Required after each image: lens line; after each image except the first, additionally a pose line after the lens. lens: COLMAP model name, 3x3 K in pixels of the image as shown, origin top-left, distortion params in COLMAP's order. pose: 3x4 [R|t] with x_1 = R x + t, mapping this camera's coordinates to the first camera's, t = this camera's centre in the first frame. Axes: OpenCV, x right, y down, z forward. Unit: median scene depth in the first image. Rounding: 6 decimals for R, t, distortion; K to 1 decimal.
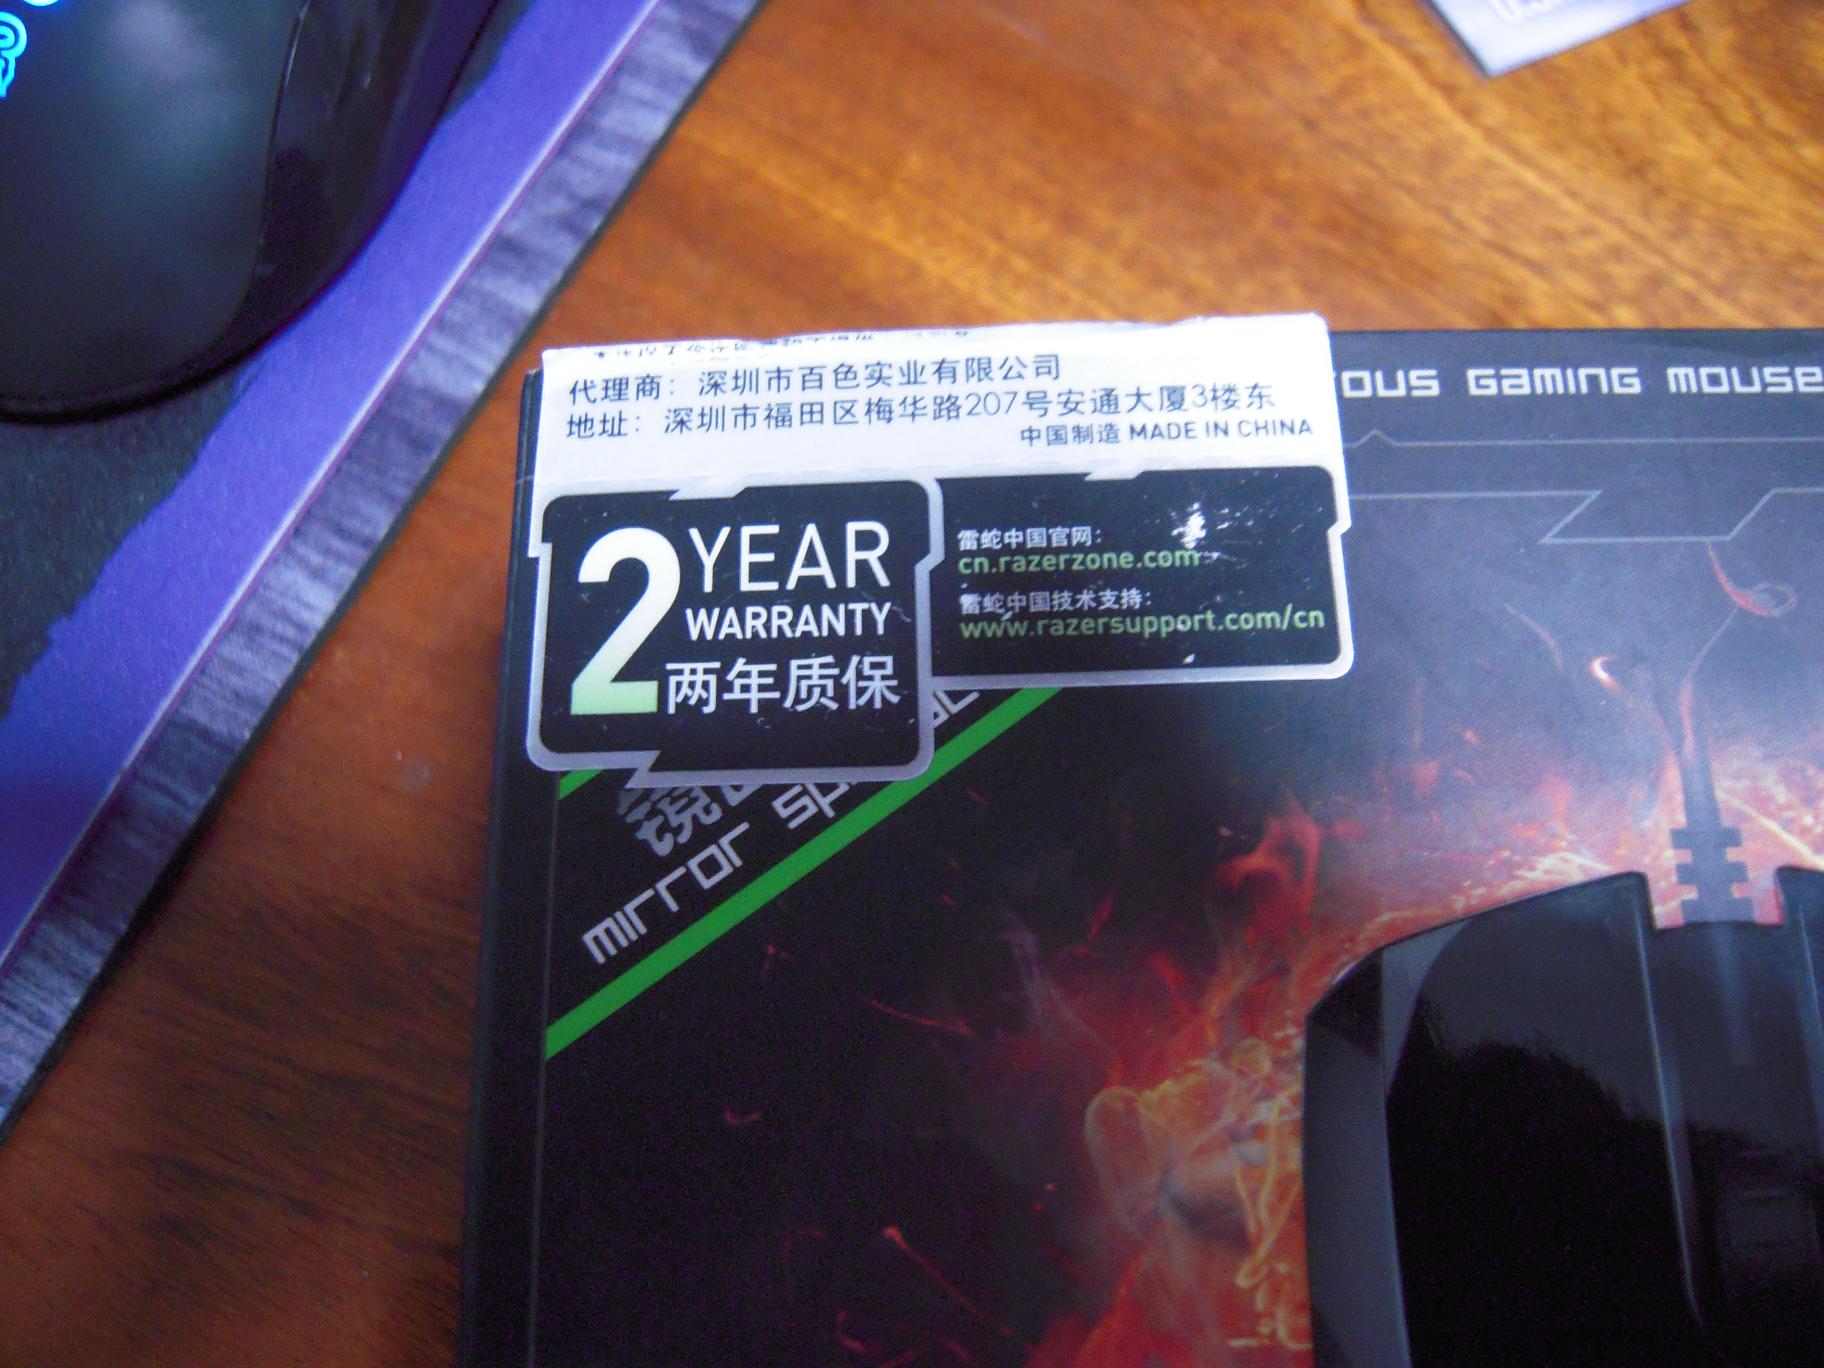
lens RADIAL K [[1494.9, 0, 915.0], [0, 1494.9, 684.9], [0, 0, 1]] dist [-0.115131, 0.050532]
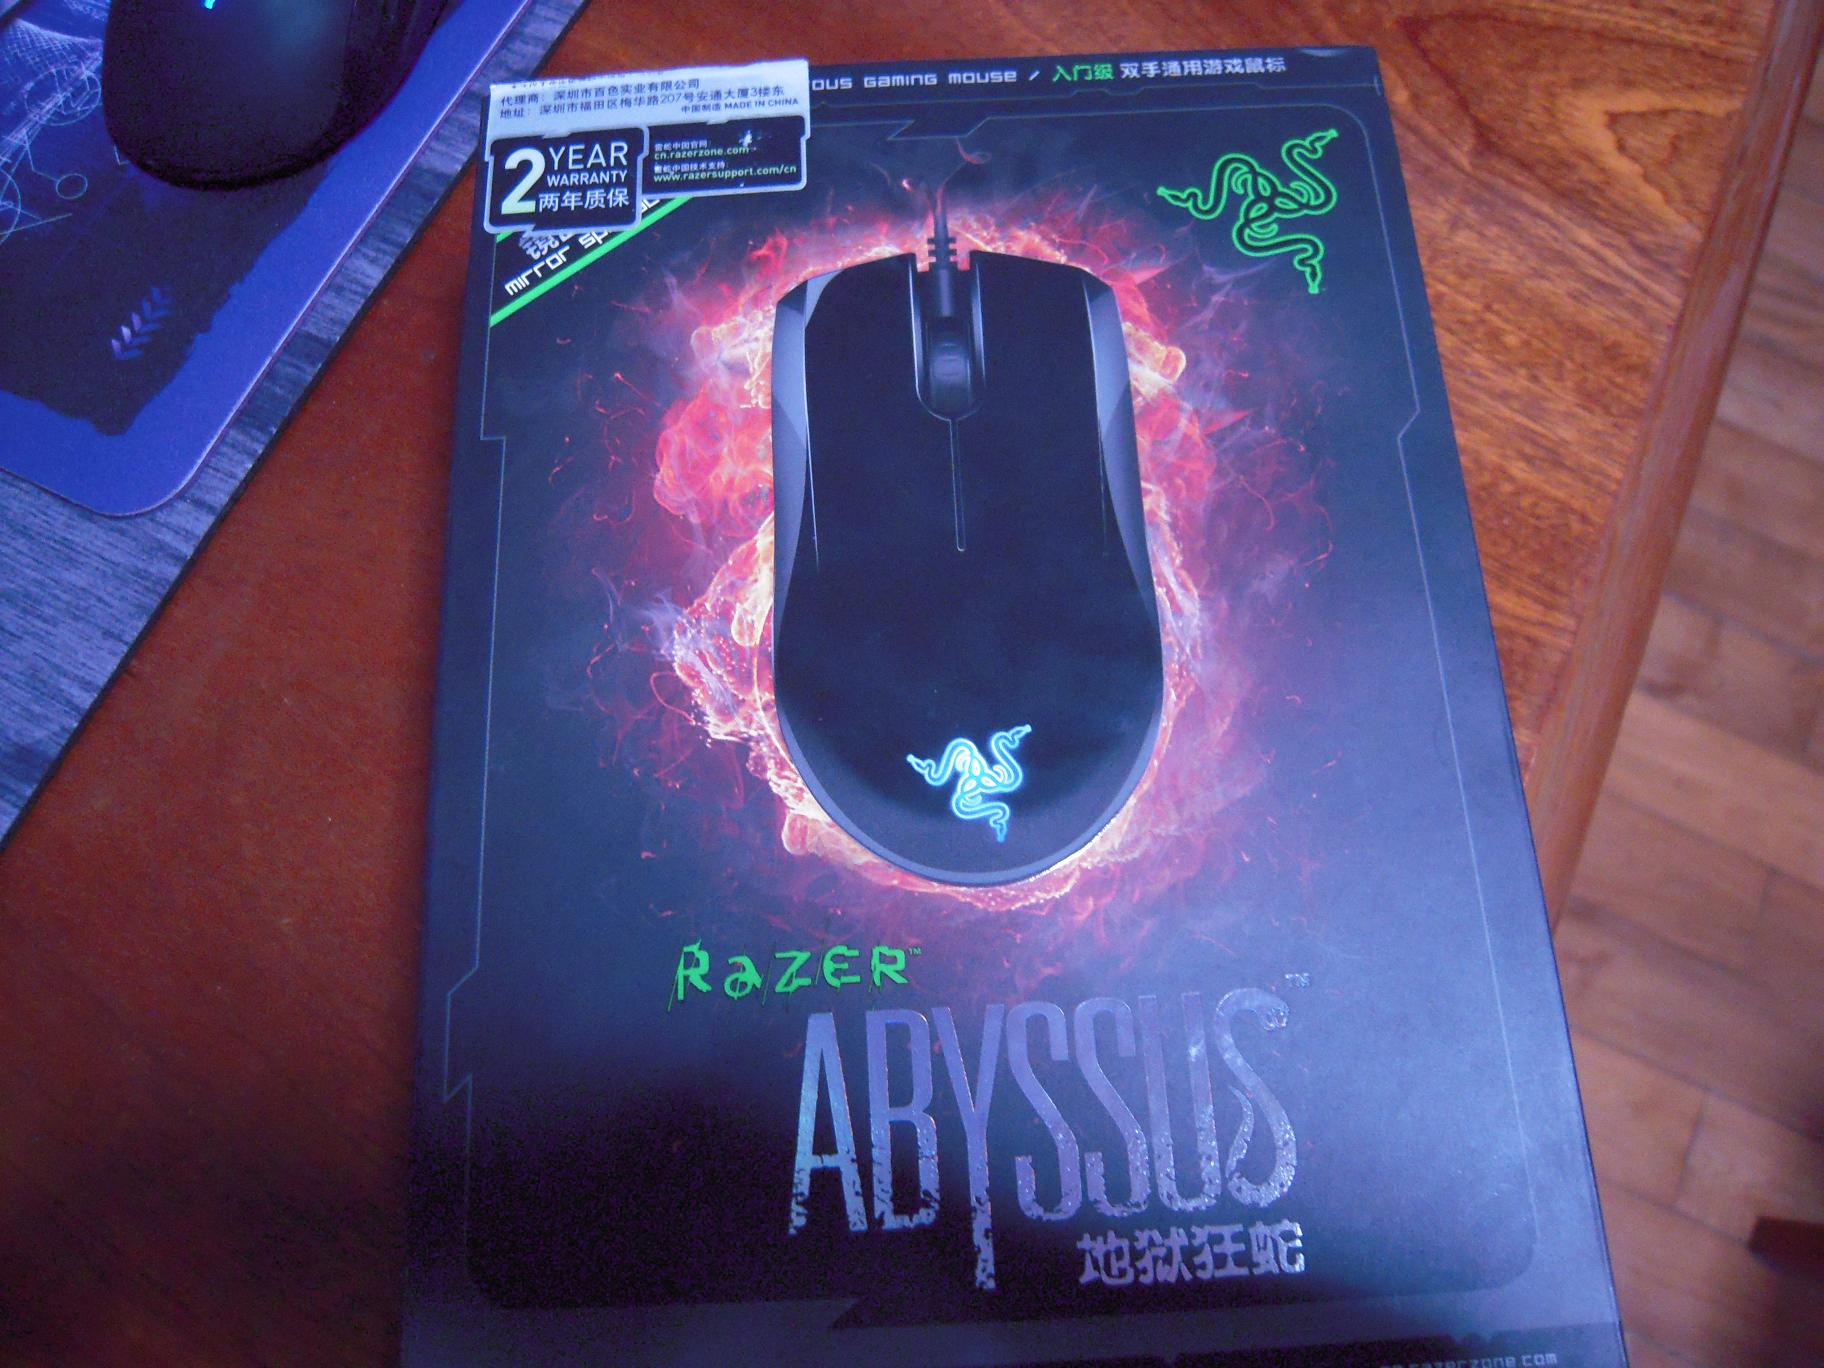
lens RADIAL K [[1494.9, 0, 914.0], [0, 1494.9, 683.8], [0, 0, 1]] dist [-0.115131, 0.050532]
pose [[0.999561, -0.022665, 0.019068, 0.400698], [0.022855, 0.999690, -0.009835, 0.846998], [-0.018839, 0.010266, 0.999770, -1.485501]]
